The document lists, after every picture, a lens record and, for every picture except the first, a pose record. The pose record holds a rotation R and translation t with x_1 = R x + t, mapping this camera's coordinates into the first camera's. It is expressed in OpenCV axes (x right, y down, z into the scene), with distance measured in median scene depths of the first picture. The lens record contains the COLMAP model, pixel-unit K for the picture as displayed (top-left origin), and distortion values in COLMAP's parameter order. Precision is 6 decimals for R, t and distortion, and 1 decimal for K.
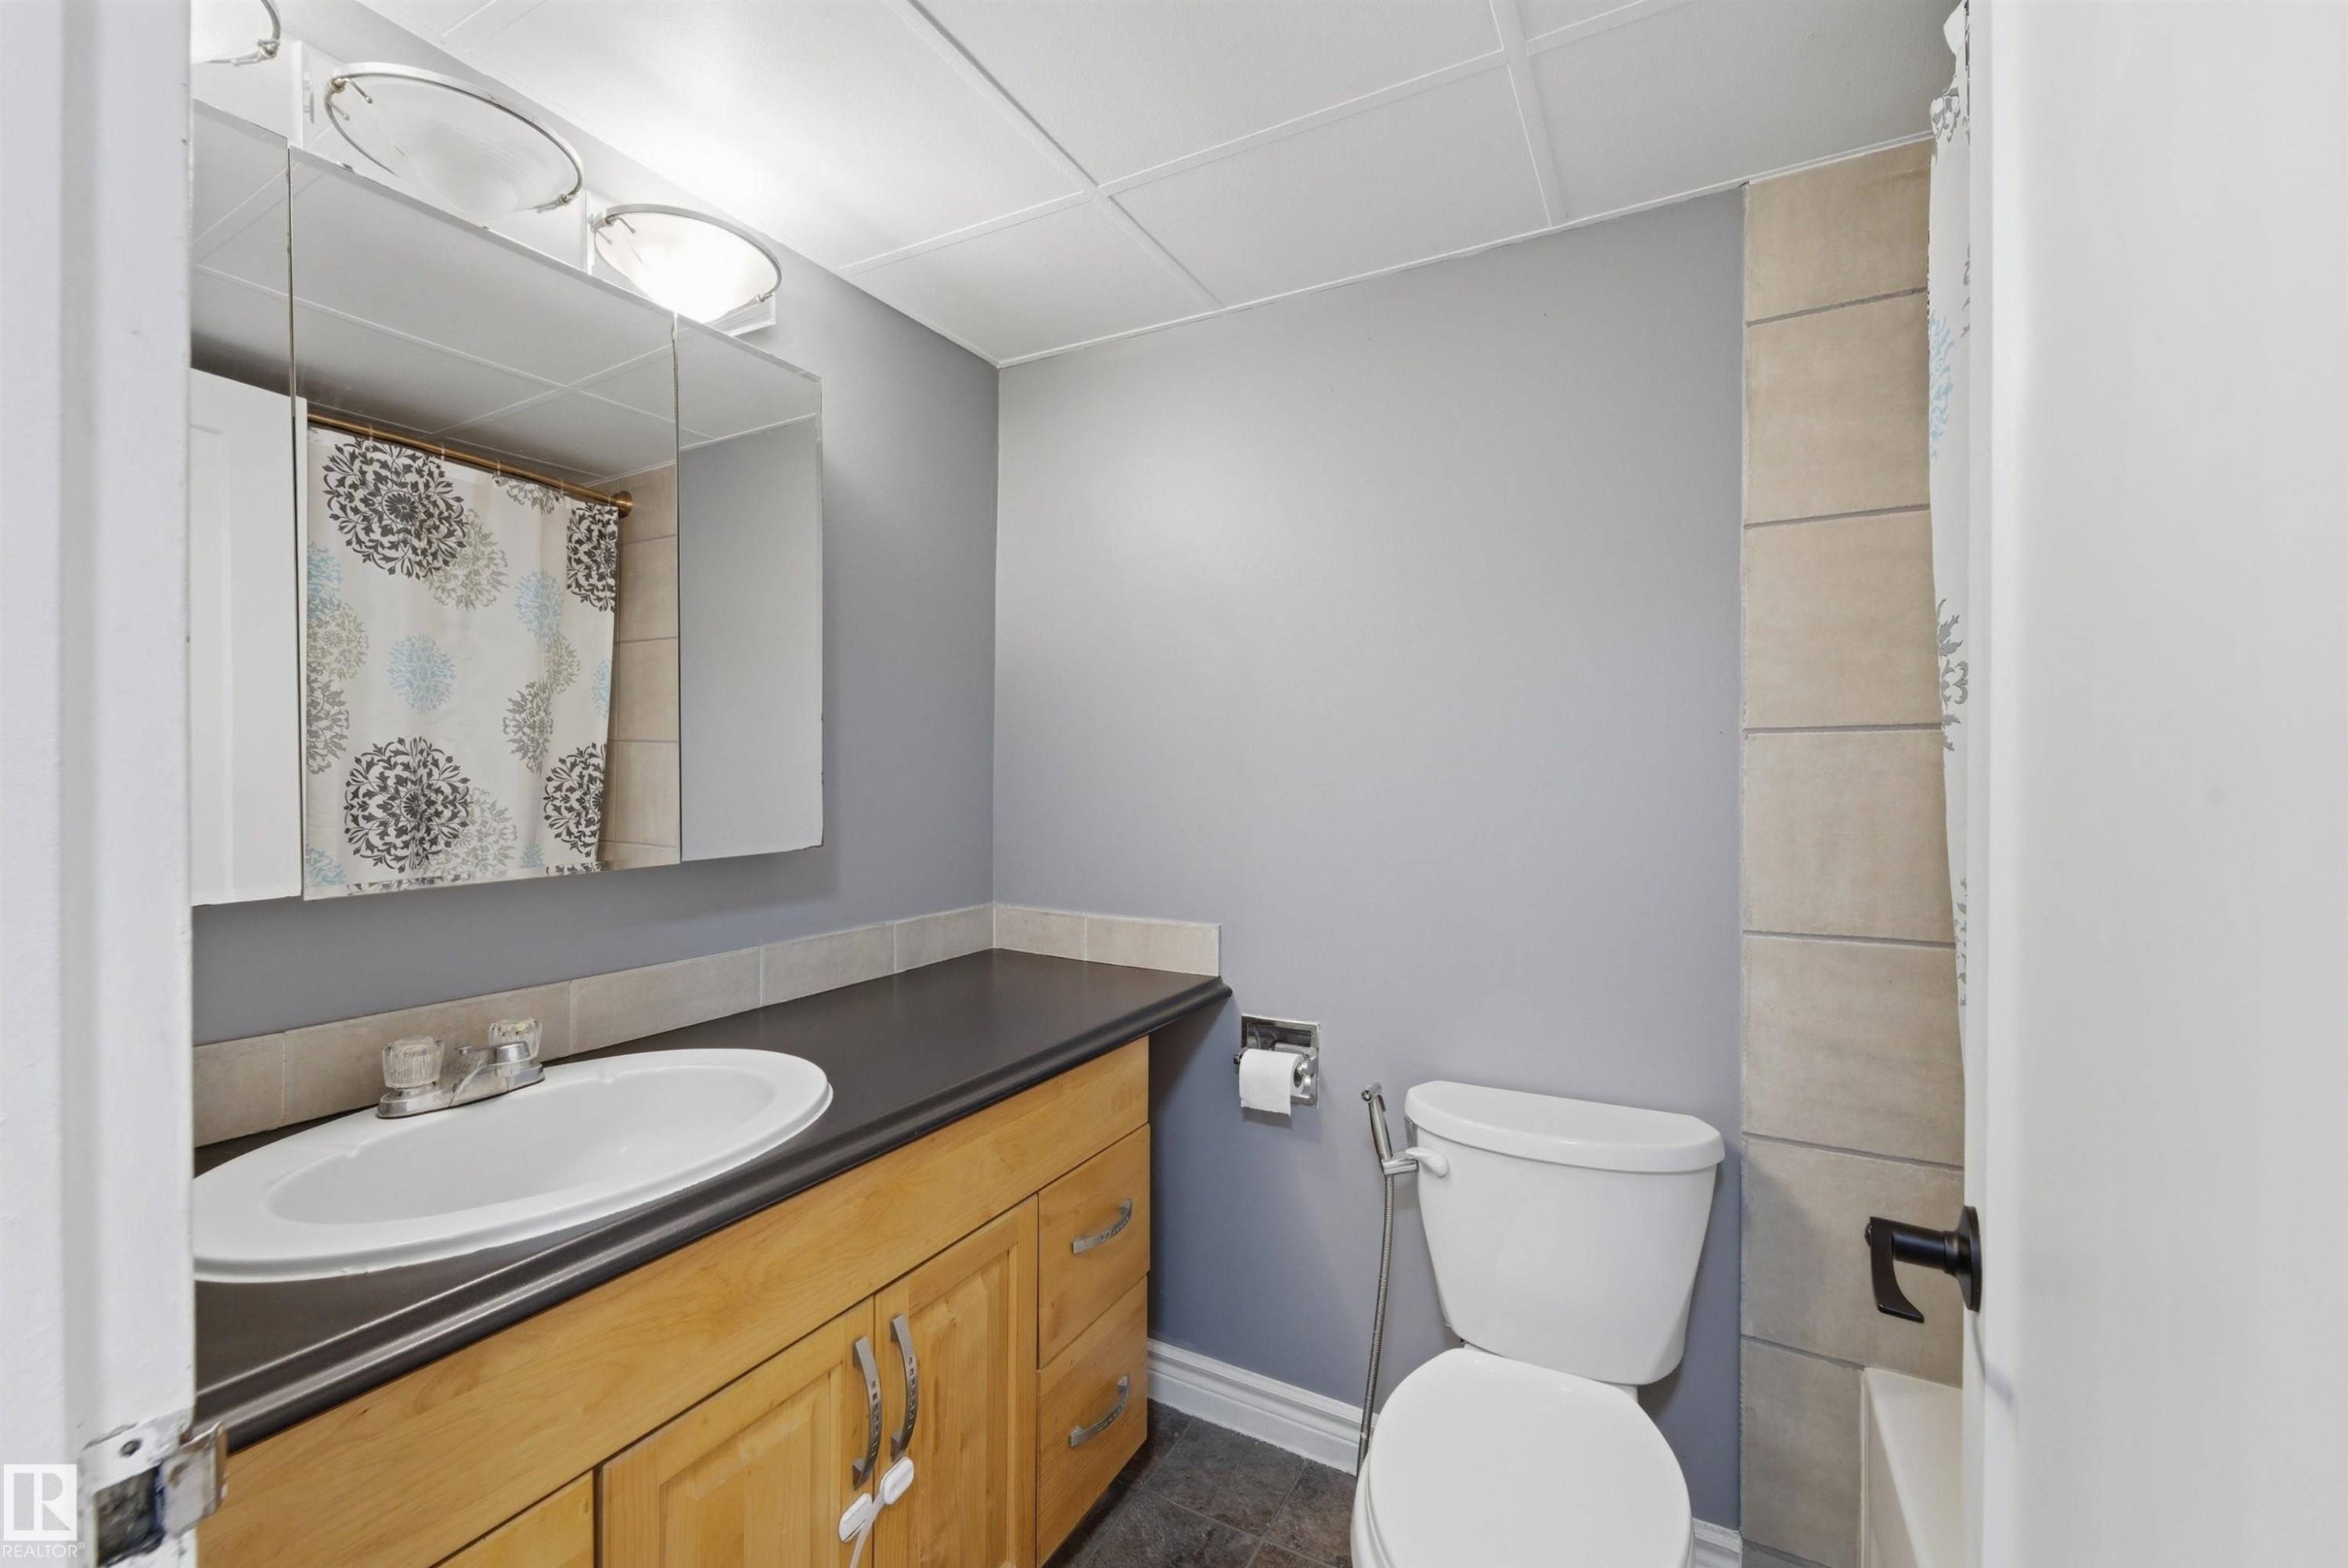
lens RADIAL K [[949.7, 0, 1181.0], [0, 949.7, 777.9], [0, 0, 1]] dist [-0.002764, -0.001055]
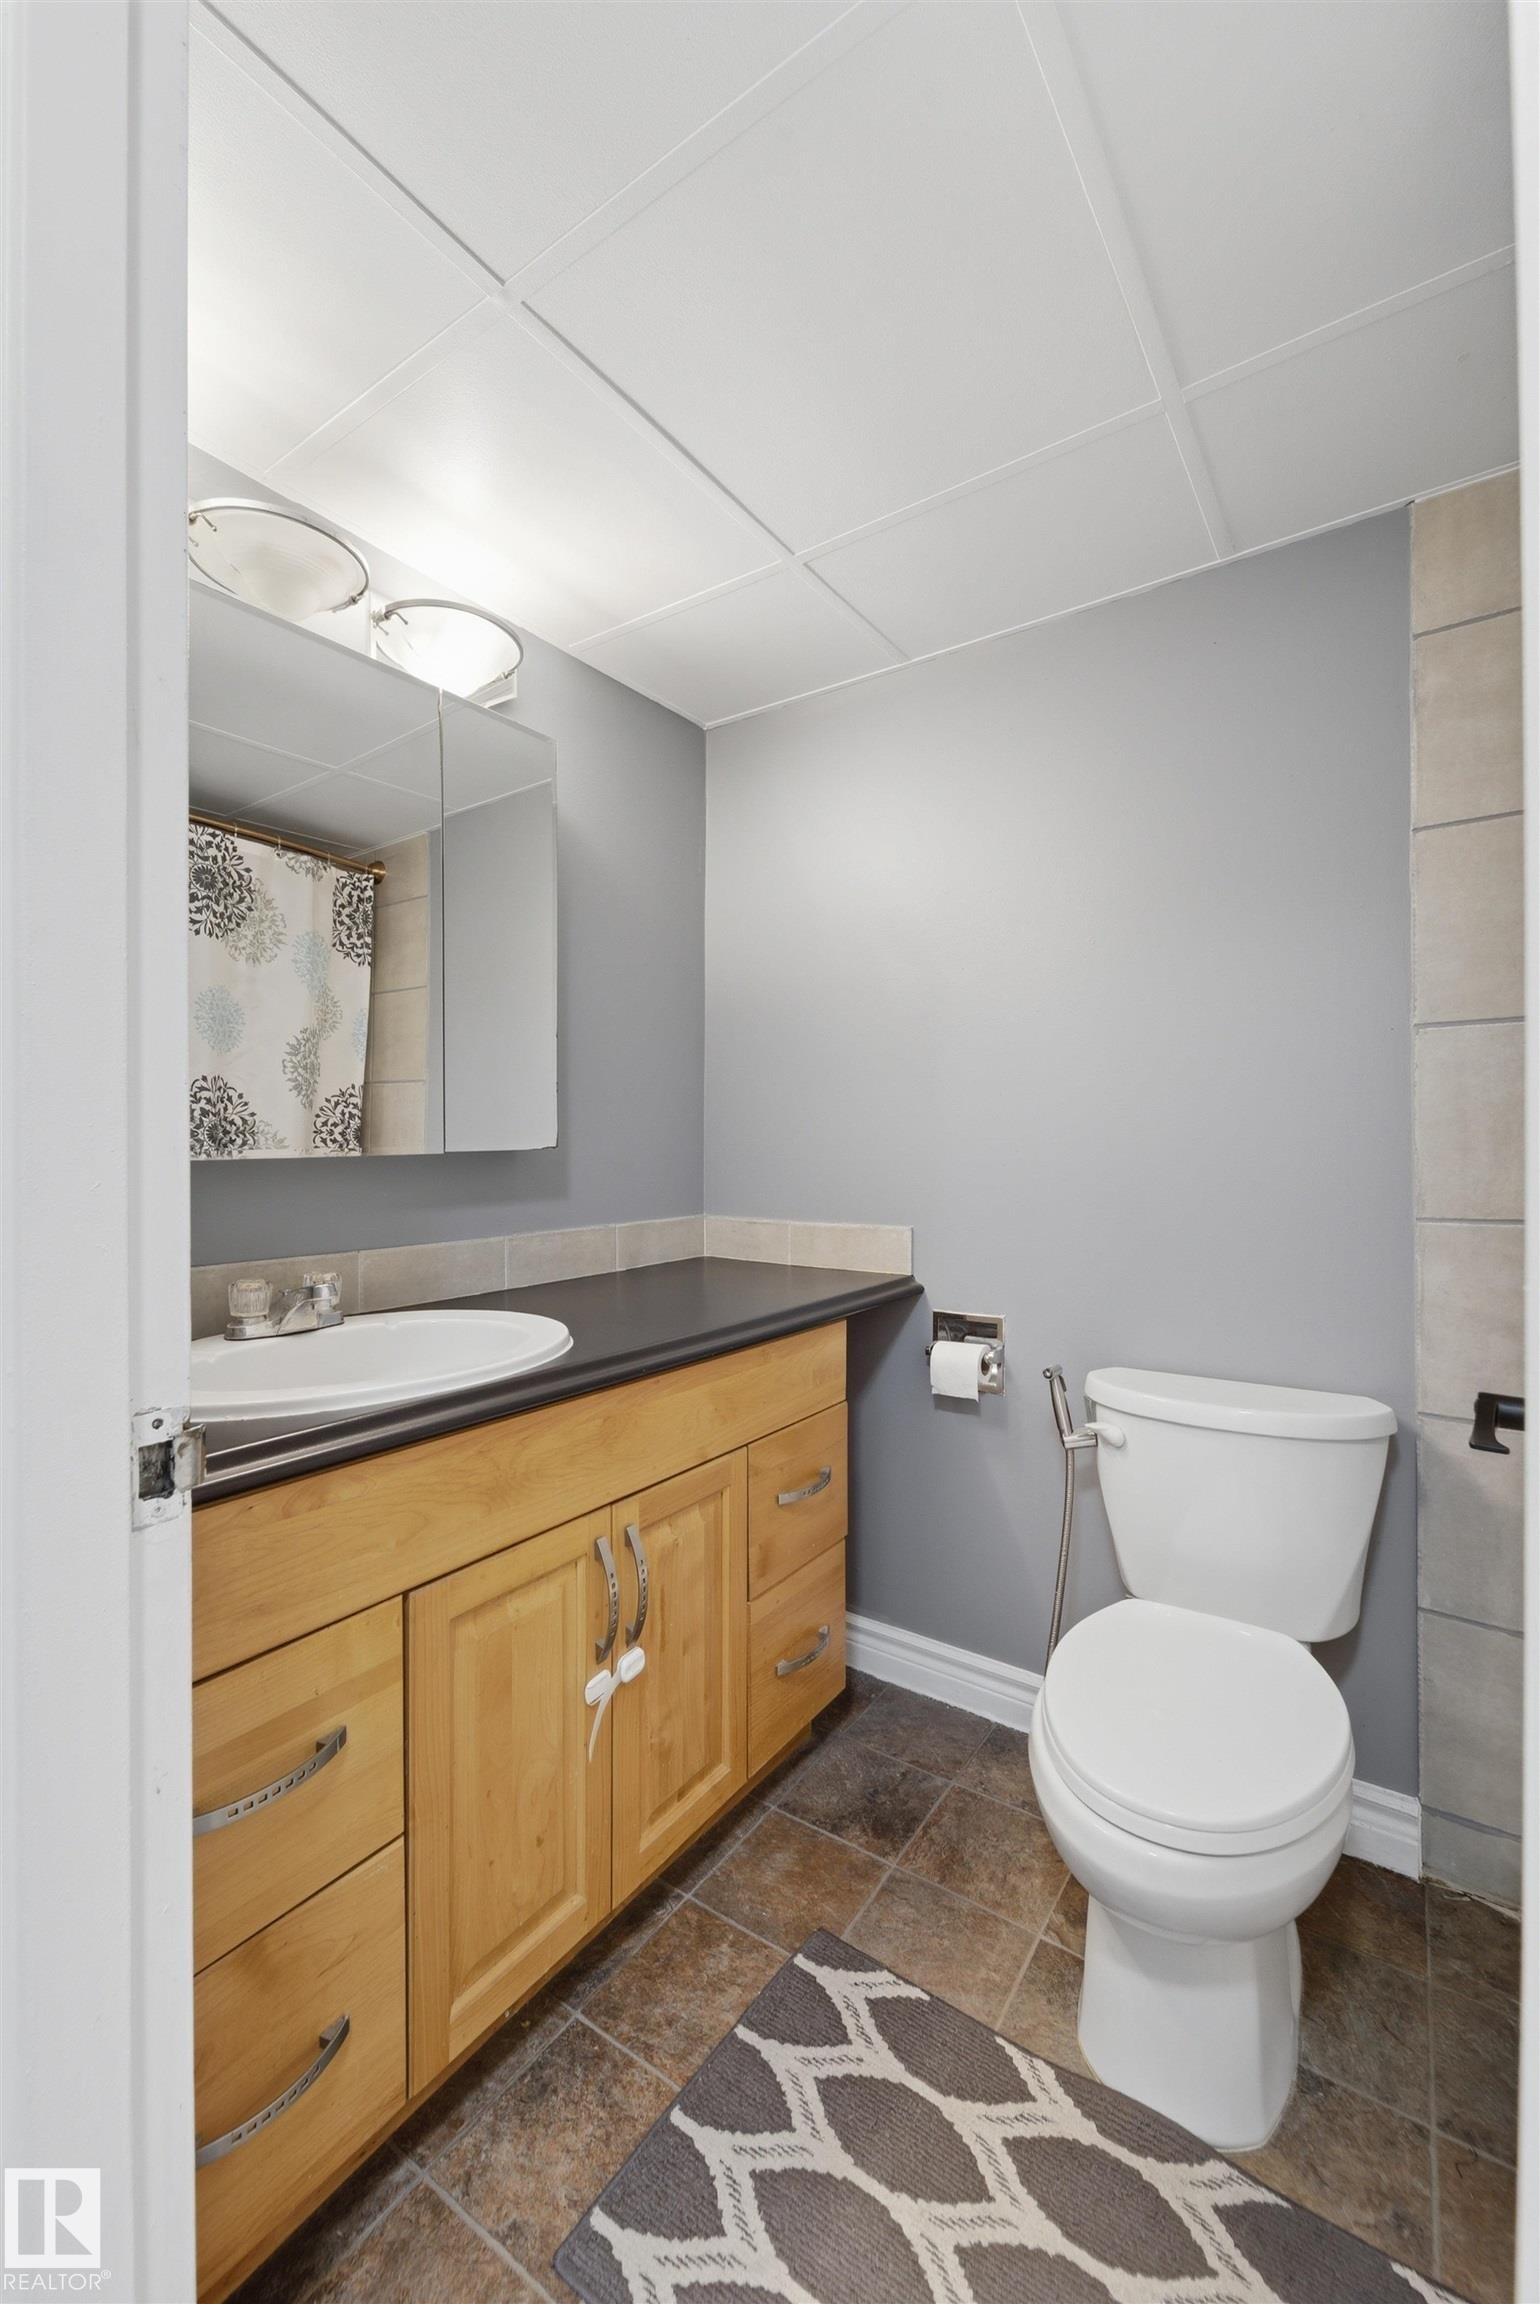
lens RADIAL K [[945.0, 0, 768.2], [0, 945.0, 1143.7], [0, 0, 1]] dist [-0.021541, 0.014157]
pose [[0.993049, -0.006706, -0.117508, 0.007442], [0.006135, 0.999968, -0.005218, 0.076918], [0.117539, 0.004461, 0.993058, -0.102106]]
